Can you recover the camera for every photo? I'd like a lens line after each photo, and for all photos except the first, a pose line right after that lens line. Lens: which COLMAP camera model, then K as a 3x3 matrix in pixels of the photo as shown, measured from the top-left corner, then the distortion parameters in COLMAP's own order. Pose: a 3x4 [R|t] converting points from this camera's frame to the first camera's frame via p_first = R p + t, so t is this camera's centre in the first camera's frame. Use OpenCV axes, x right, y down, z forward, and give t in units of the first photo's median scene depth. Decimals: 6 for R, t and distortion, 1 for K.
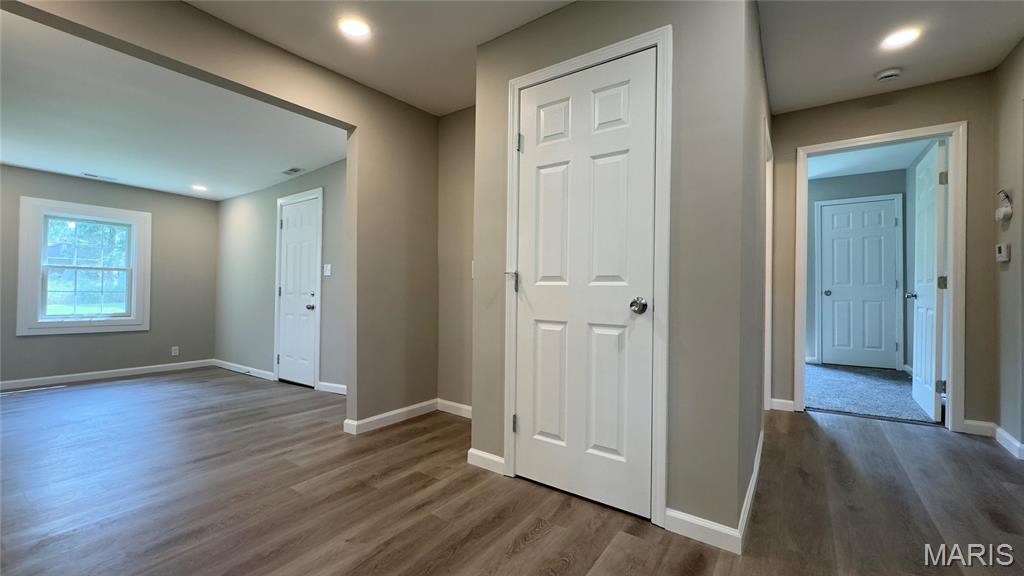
lens RADIAL K [[412.6, 0, 512.0], [0, 412.6, 288.0], [0, 0, 1]] dist [0.000137, 0.000861]
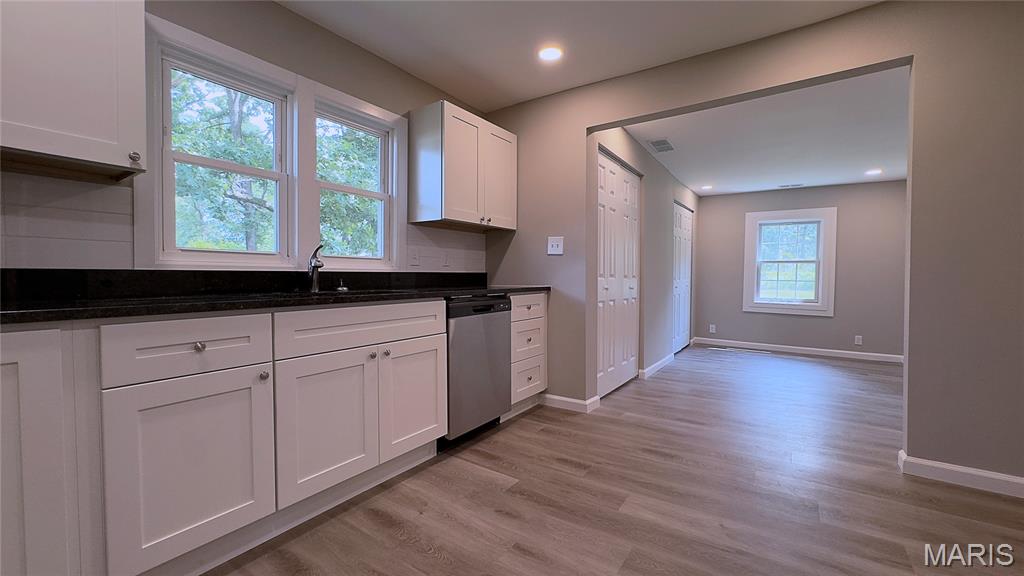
lens RADIAL K [[412.6, 0, 512.0], [0, 412.6, 288.0], [0, 0, 1]] dist [0.000137, 0.000861]
pose [[0.013537, 0.022349, -0.999659, 0.220699], [0.002738, 0.999746, 0.022388, 0.000994], [0.999905, -0.003040, 0.013472, 0.174697]]
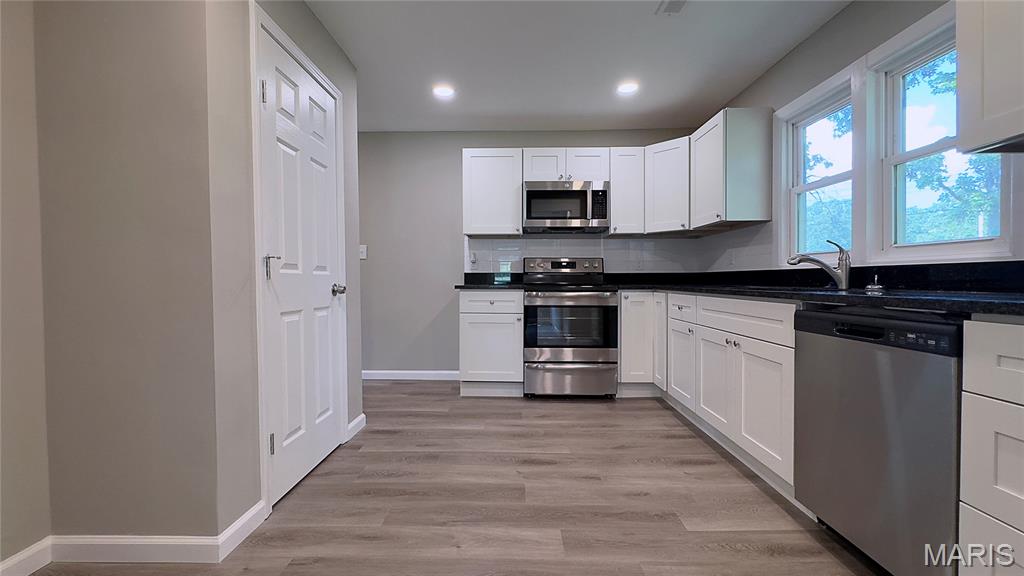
lens RADIAL K [[412.6, 0, 512.0], [0, 412.6, 288.0], [0, 0, 1]] dist [0.000137, 0.000861]
pose [[-0.568498, -0.018408, 0.822479, -0.451066], [0.002295, 0.999710, 0.023961, 0.002720], [-0.822681, 0.015510, -0.568291, 0.524695]]
